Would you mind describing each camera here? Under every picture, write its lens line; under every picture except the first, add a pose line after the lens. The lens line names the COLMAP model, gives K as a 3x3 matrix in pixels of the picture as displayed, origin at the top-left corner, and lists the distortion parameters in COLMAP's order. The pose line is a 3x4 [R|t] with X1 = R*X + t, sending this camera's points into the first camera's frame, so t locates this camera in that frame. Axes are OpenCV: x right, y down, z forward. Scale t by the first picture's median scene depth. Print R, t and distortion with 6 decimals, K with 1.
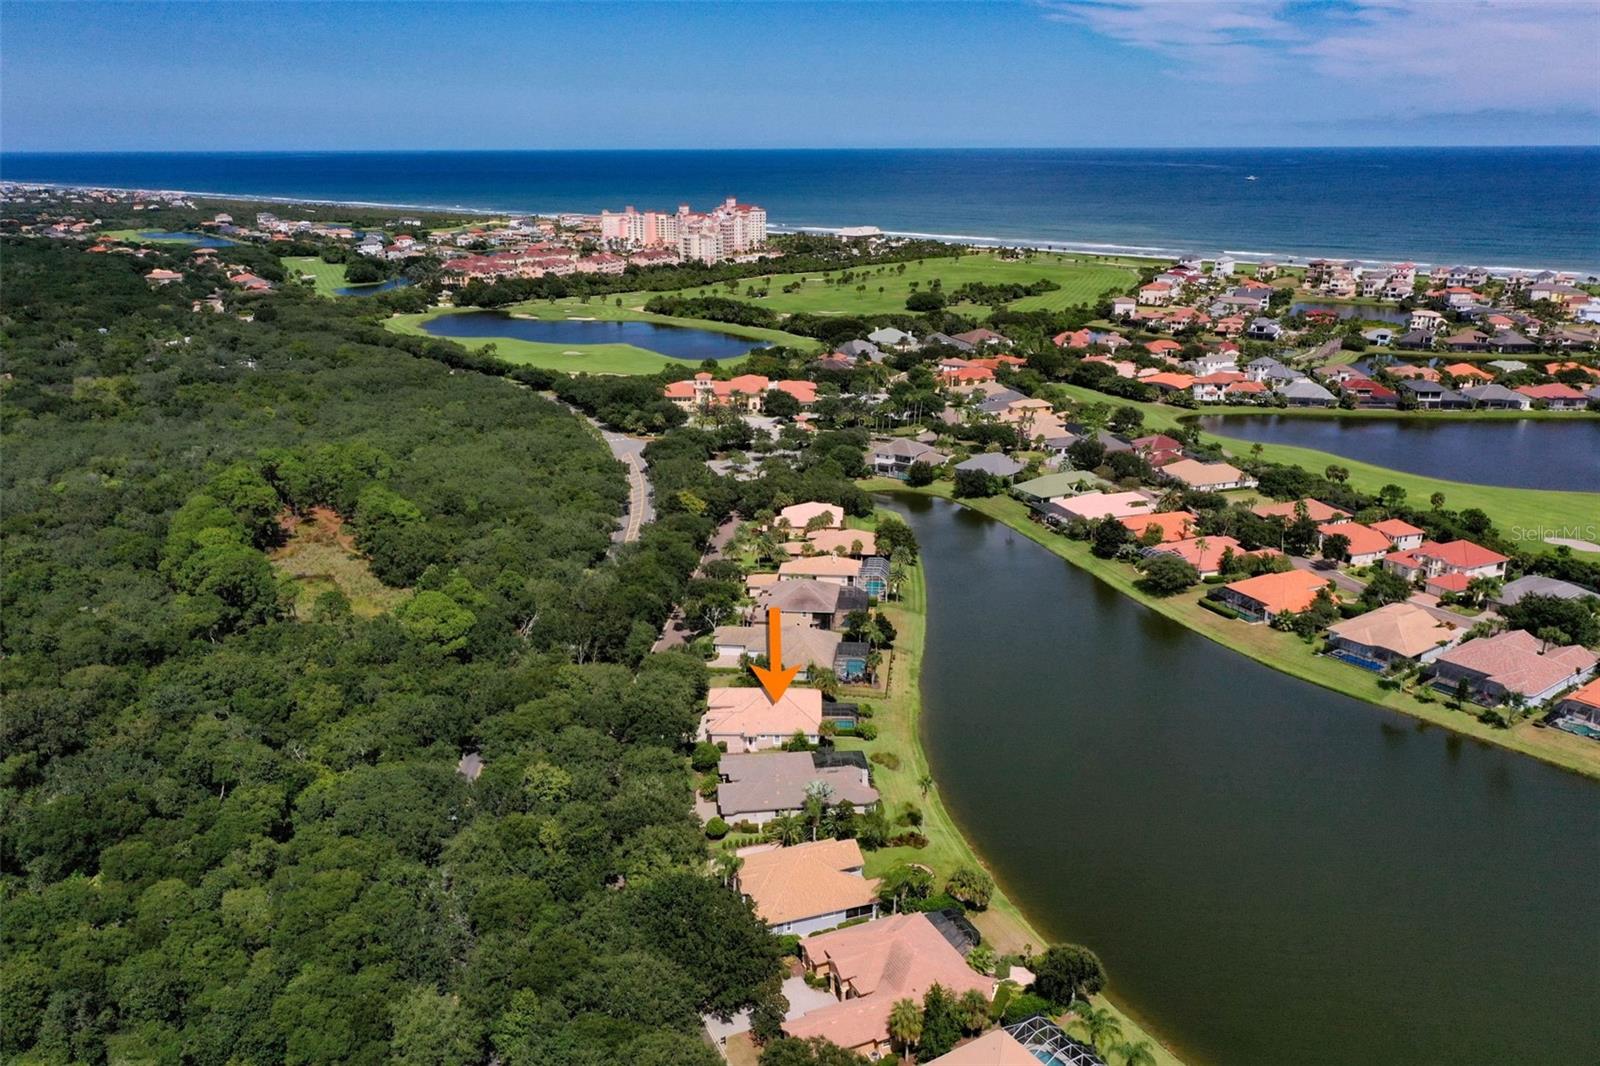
lens RADIAL K [[1290.0, 0, 800.0], [0, 1290.0, 533.0], [0, 0, 1]] dist [0.011627, 0.007059]
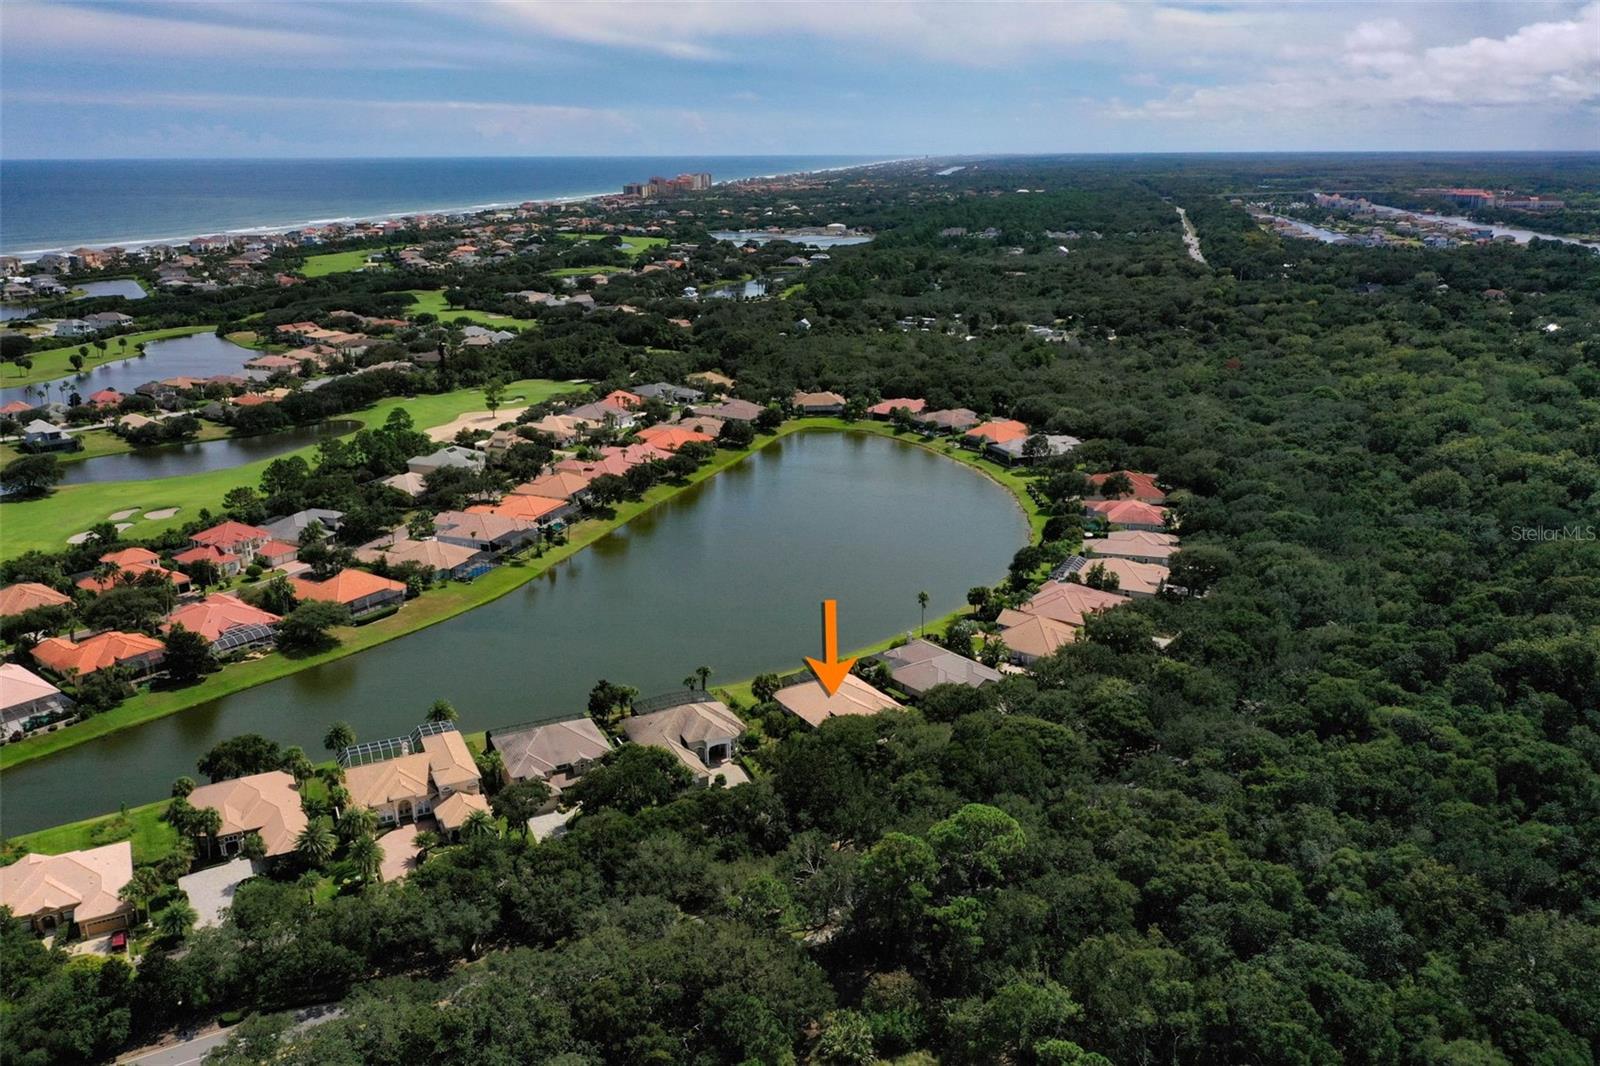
lens RADIAL K [[1290.0, 0, 800.0], [0, 1290.0, 533.0], [0, 0, 1]] dist [0.011627, 0.007059]
pose [[-0.537192, -0.238268, 0.809106, -0.289723], [0.252374, 0.869917, 0.423736, -0.151416], [-0.804818, 0.431825, -0.407180, 0.497721]]
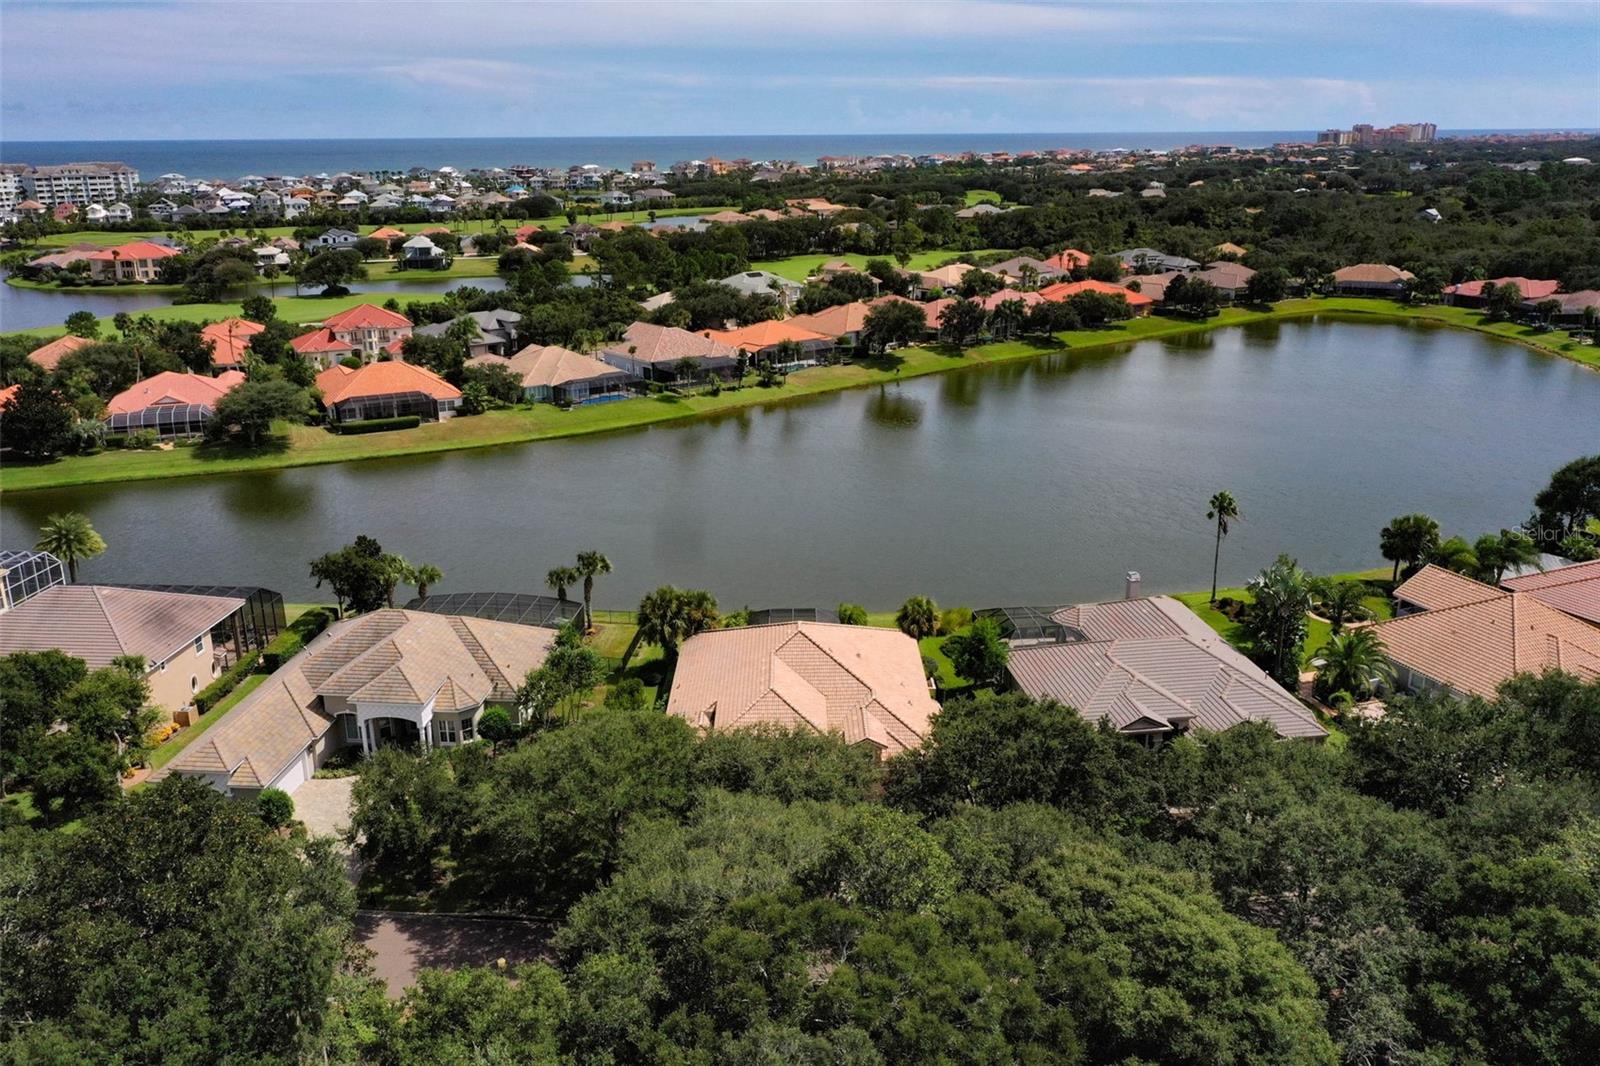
lens RADIAL K [[1259.9, 0, 793.2], [0, 1259.9, 530.7], [0, 0, 1]] dist [0.010465, 0.006458]
pose [[-0.026177, -0.295641, 0.954940, -0.136370], [0.301624, 0.908411, 0.289504, -0.006525], [-0.953067, 0.295612, 0.065393, 0.345935]]
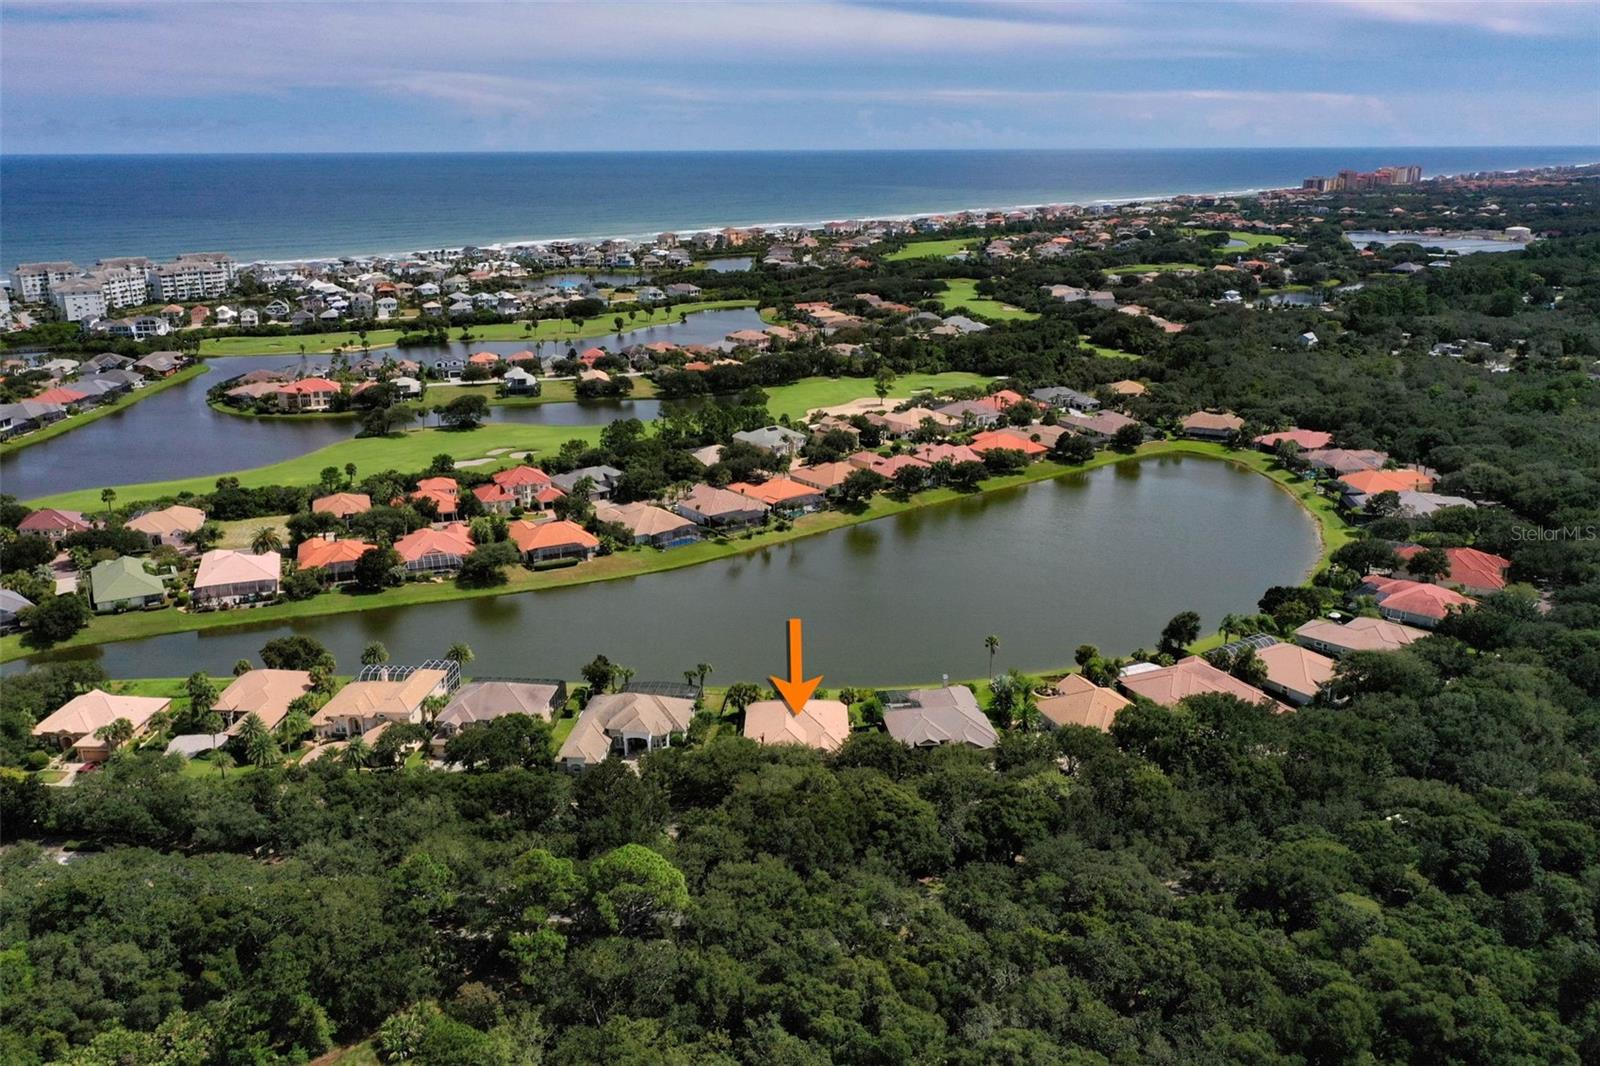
lens RADIAL K [[1290.0, 0, 800.0], [0, 1290.0, 533.0], [0, 0, 1]] dist [0.011627, 0.007059]
pose [[-0.023130, -0.289215, 0.956985, -0.330165], [0.297283, 0.911950, 0.282790, -0.097694], [-0.954509, 0.291036, 0.064885, 0.320390]]
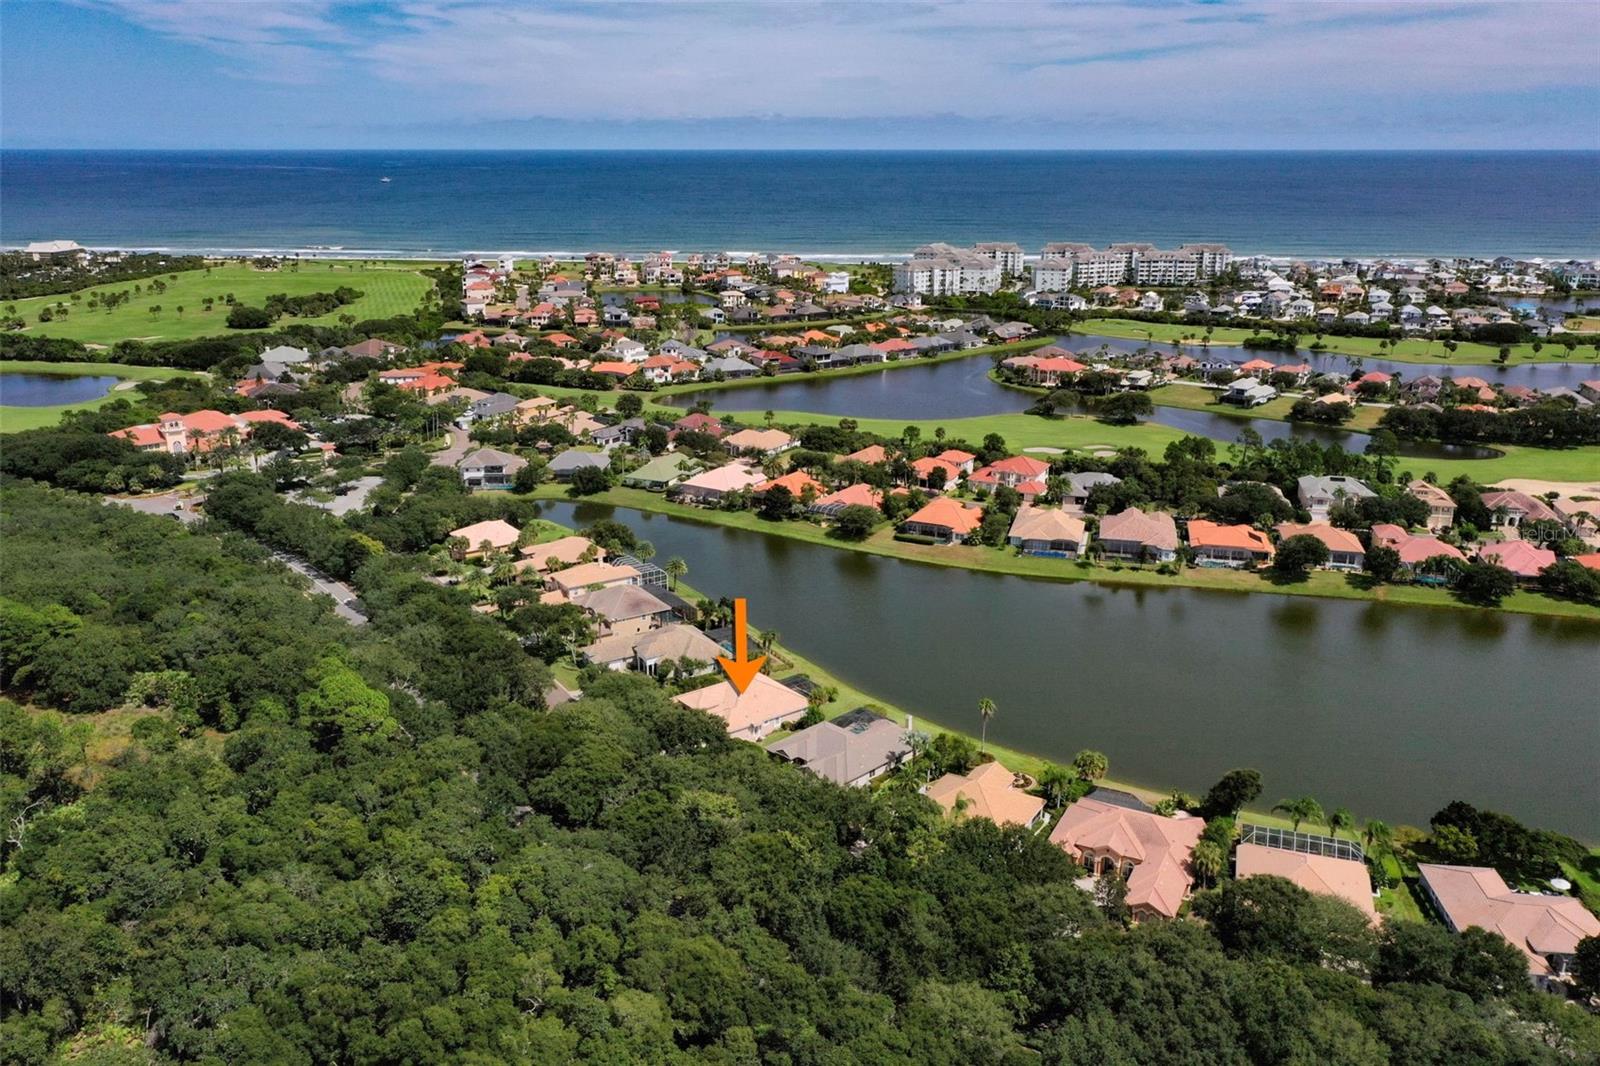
lens RADIAL K [[1290.0, 0, 800.0], [0, 1290.0, 533.0], [0, 0, 1]] dist [0.011627, 0.007059]
pose [[0.782205, -0.179125, 0.596716, -0.207103], [0.179946, 0.981913, 0.058873, -0.016097], [-0.596468, 0.061326, 0.800290, 0.051086]]
